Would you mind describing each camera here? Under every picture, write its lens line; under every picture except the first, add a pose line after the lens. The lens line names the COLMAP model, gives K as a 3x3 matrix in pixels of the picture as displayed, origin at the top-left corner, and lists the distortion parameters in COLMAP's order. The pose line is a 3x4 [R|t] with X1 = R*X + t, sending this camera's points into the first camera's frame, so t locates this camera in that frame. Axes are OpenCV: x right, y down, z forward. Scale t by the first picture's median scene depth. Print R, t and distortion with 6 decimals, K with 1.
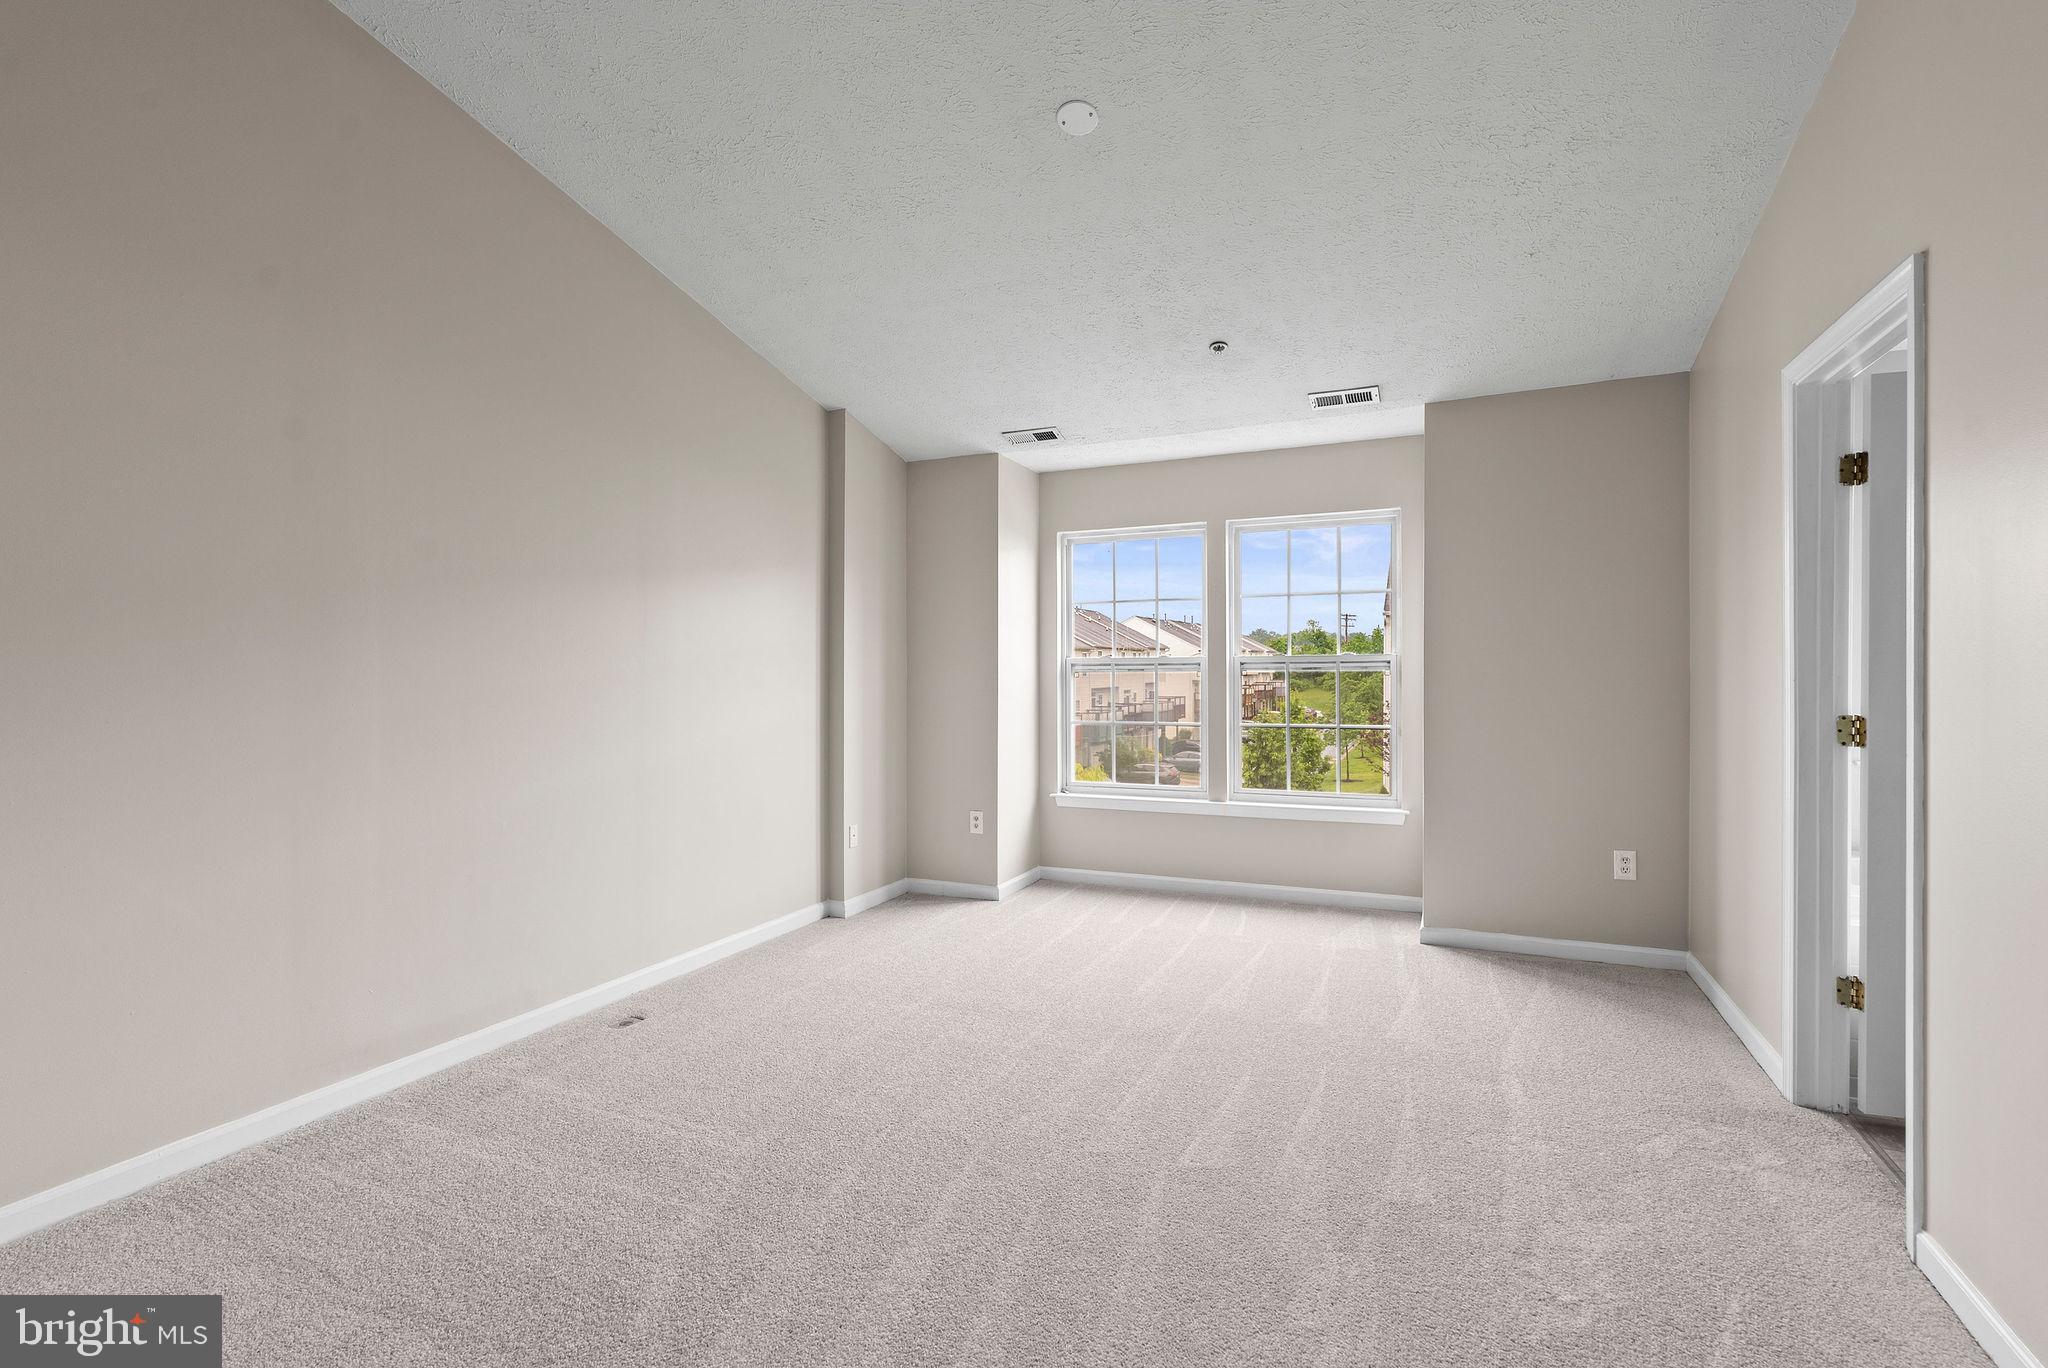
lens RADIAL K [[948.7, 0, 1021.2], [0, 948.7, 680.2], [0, 0, 1]] dist [-0.008011, 0.004428]
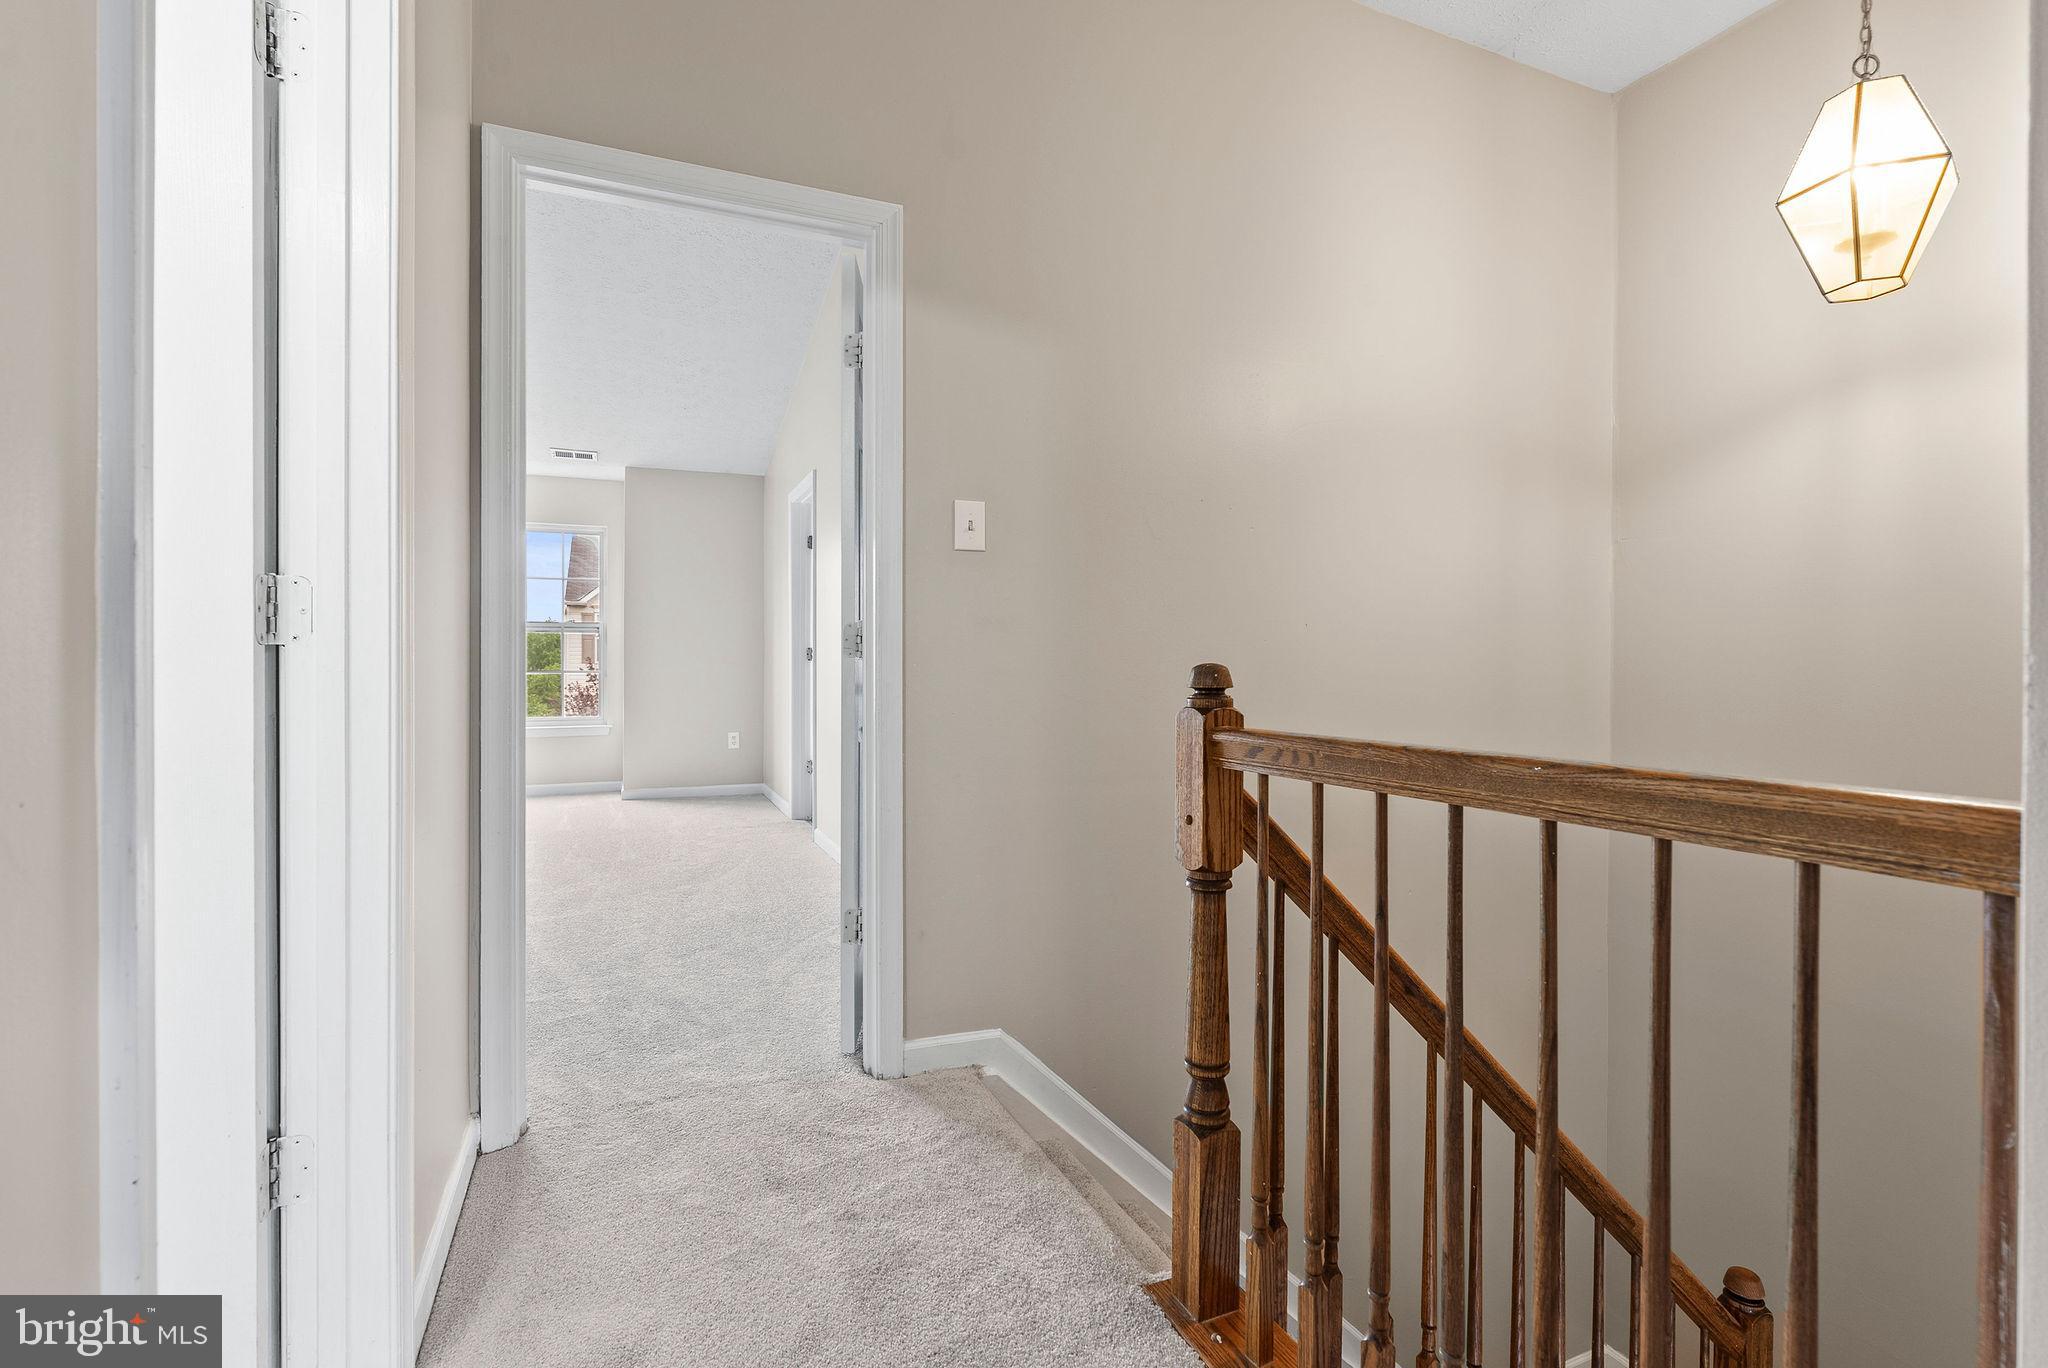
lens RADIAL K [[948.7, 0, 1021.1], [0, 948.7, 676.5], [0, 0, 1]] dist [-0.008011, 0.004428]
pose [[0.682947, -0.000645, 0.730468, -0.313886], [-0.003835, 0.999983, 0.004468, 0.062324], [-0.730458, -0.005853, 0.682933, -0.643216]]
